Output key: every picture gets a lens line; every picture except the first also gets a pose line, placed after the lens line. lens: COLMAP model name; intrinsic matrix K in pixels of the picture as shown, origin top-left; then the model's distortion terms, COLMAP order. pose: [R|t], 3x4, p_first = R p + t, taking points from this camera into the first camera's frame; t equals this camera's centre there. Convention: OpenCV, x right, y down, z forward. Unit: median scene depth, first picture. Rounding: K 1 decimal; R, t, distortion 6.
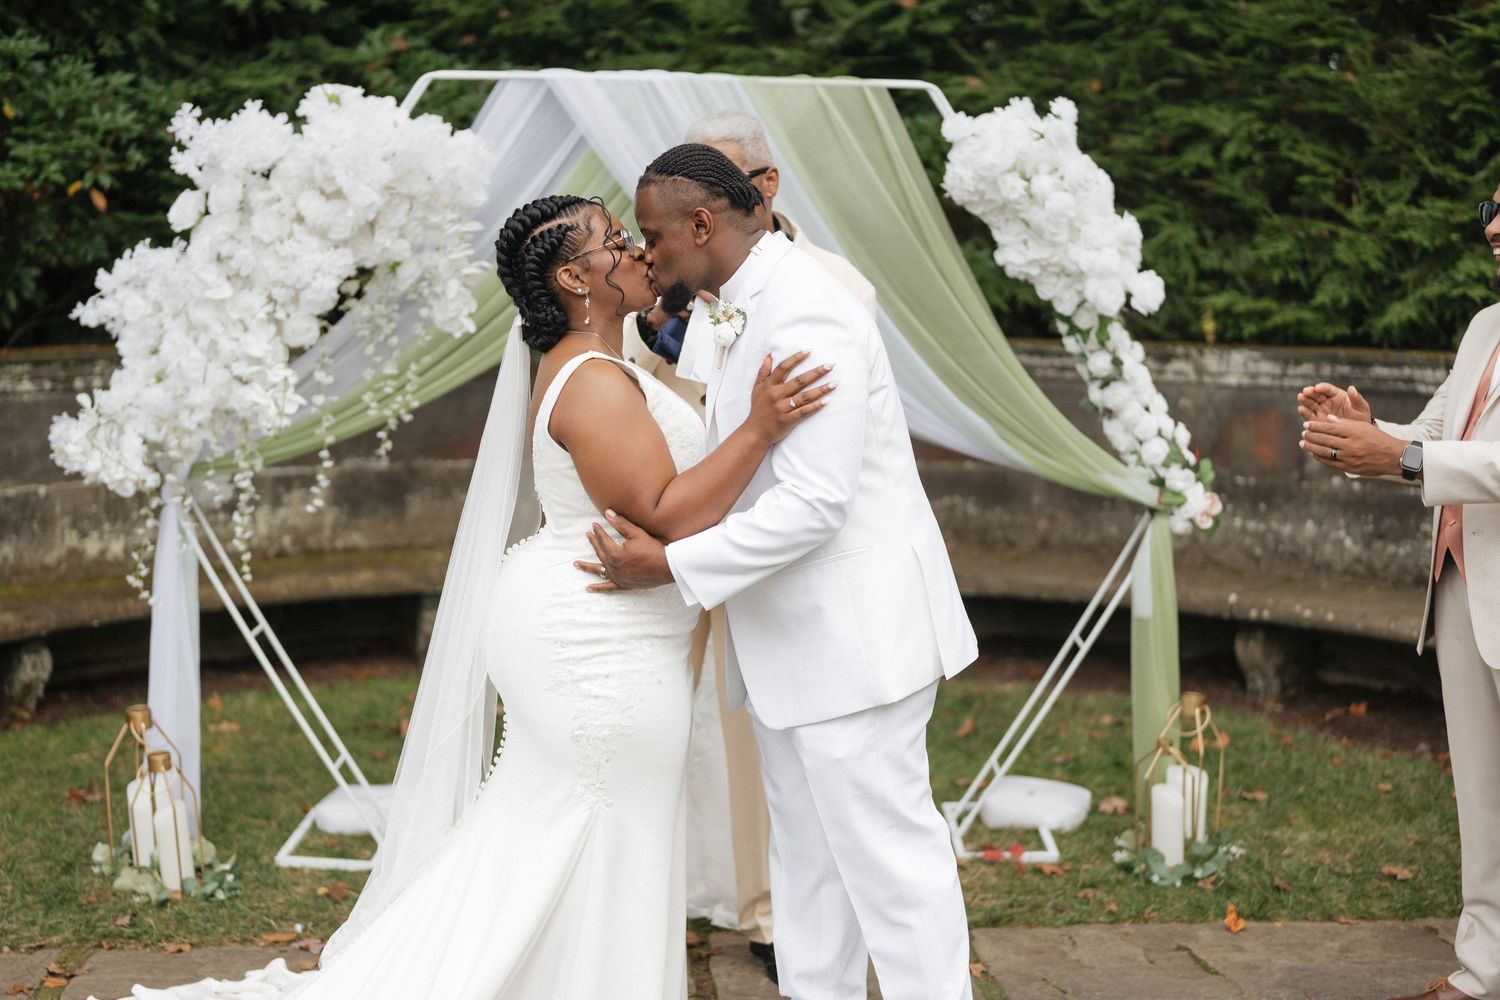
lens RADIAL K [[2234.7, 0, 739.5], [0, 2234.7, 485.8], [0, 0, 1]] dist [-0.002069, 0.000000]
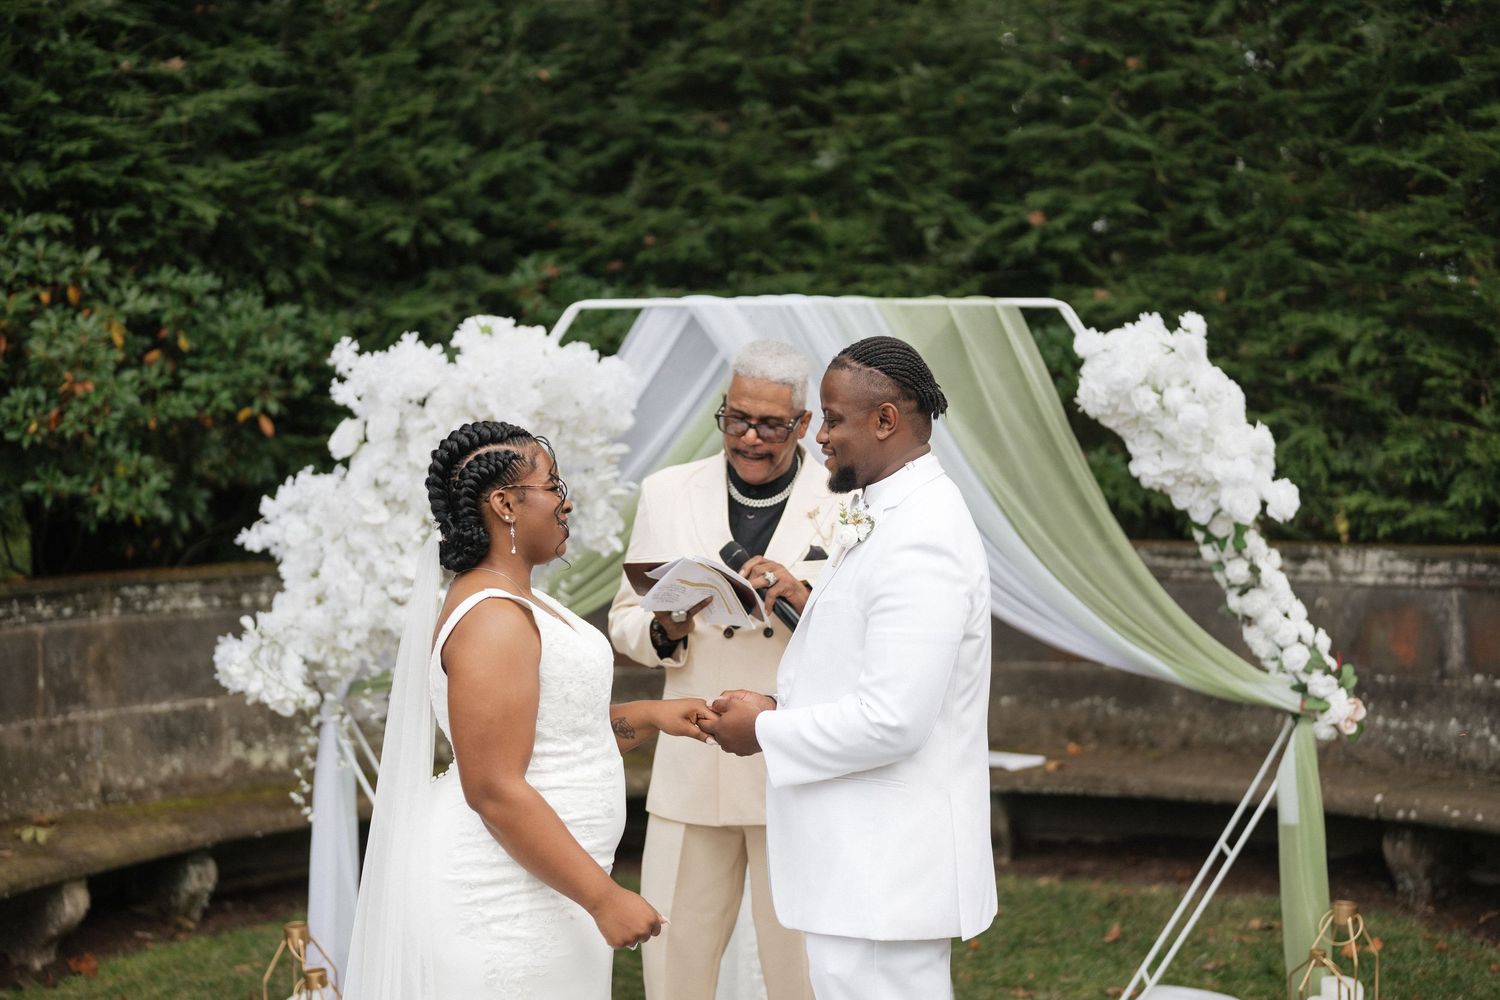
lens RADIAL K [[2143.1, 0, 752.8], [0, 2143.1, 451.5], [0, 0, 1]] dist [0.001848, 0.000000]
pose [[0.998115, -0.018965, -0.058375, -0.000002], [0.012807, 0.994483, -0.104117, -0.010191], [0.060027, 0.103173, 0.992850, 0.018360]]
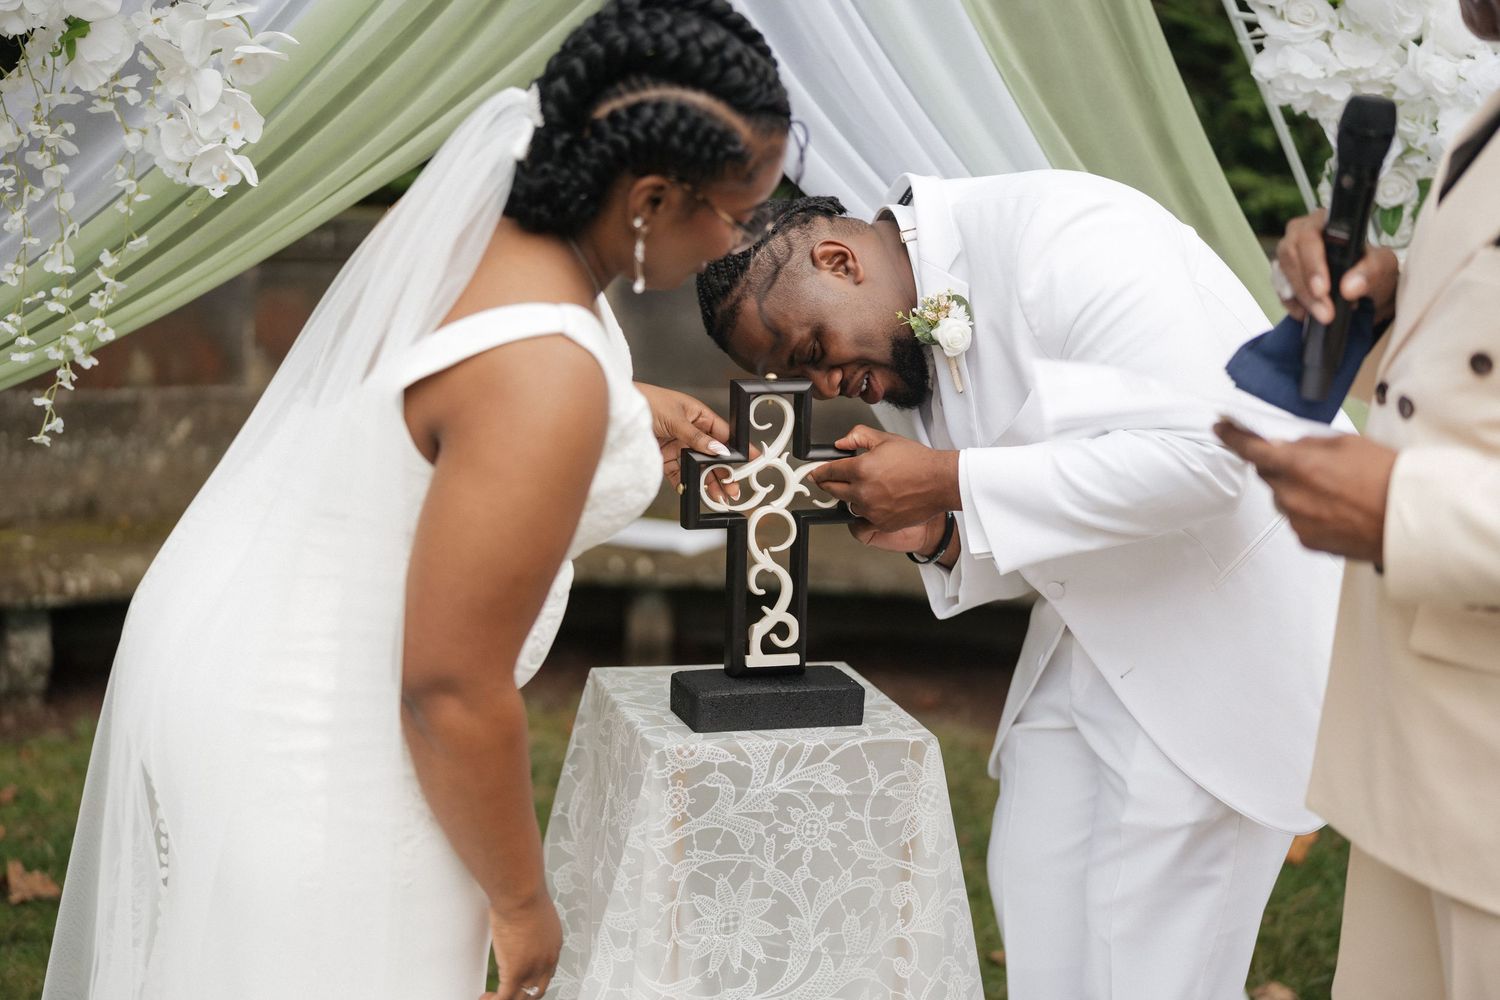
lens RADIAL K [[2234.7, 0, 753.2], [0, 2234.7, 507.8], [0, 0, 1]] dist [-0.002069, 0.000000]
pose [[0.975769, -0.009458, 0.218597, -0.115275], [-0.006593, 0.997341, 0.072582, -0.035458], [-0.218702, -0.072265, 0.973112, 0.503041]]
